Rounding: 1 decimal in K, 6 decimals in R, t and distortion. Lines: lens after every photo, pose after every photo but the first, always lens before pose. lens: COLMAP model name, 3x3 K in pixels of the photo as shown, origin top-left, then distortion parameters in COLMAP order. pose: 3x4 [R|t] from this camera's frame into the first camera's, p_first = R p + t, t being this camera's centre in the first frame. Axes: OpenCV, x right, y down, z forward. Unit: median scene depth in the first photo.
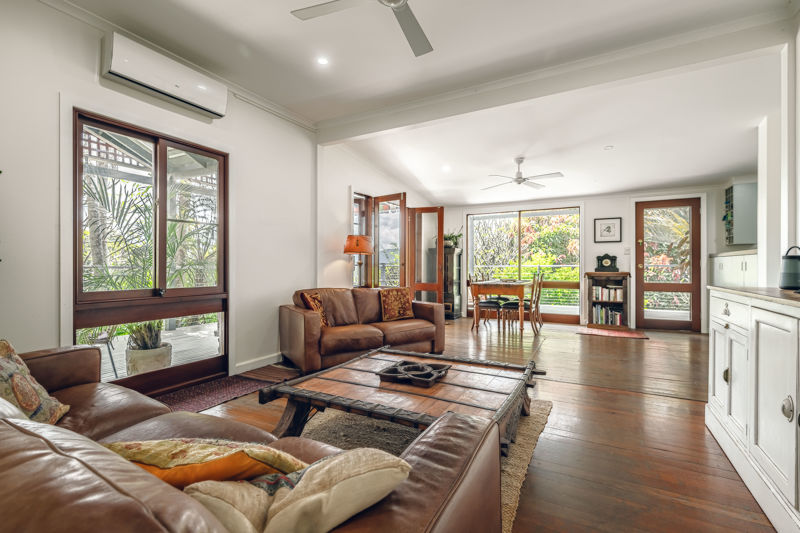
lens RADIAL K [[354.4, 0, 400.0], [0, 354.4, 266.5], [0, 0, 1]] dist [0.000259, -0.000012]
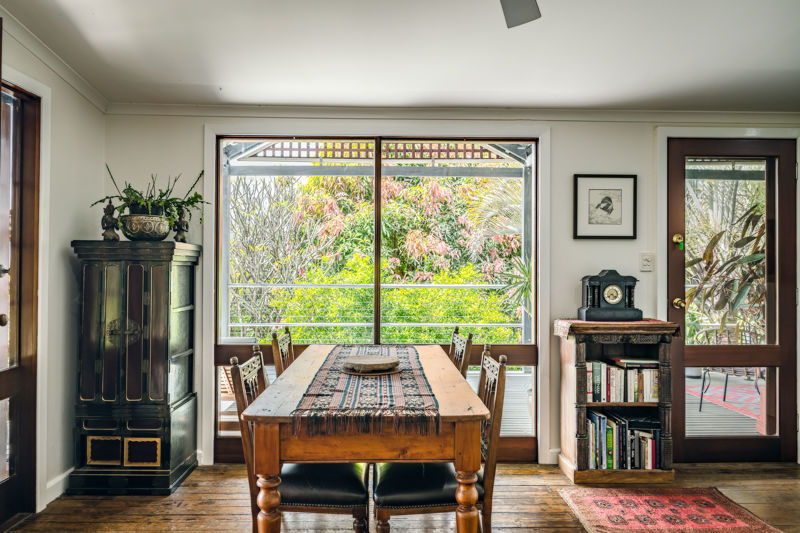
lens RADIAL K [[572.4, 0, 400.0], [0, 572.4, 266.5], [0, 0, 1]] dist [0.009977, 0.002512]
pose [[0.872301, 0.007906, 0.488905, 0.102562], [-0.004815, 0.999960, -0.007578, -0.034460], [-0.488945, 0.004256, 0.872304, 0.592802]]
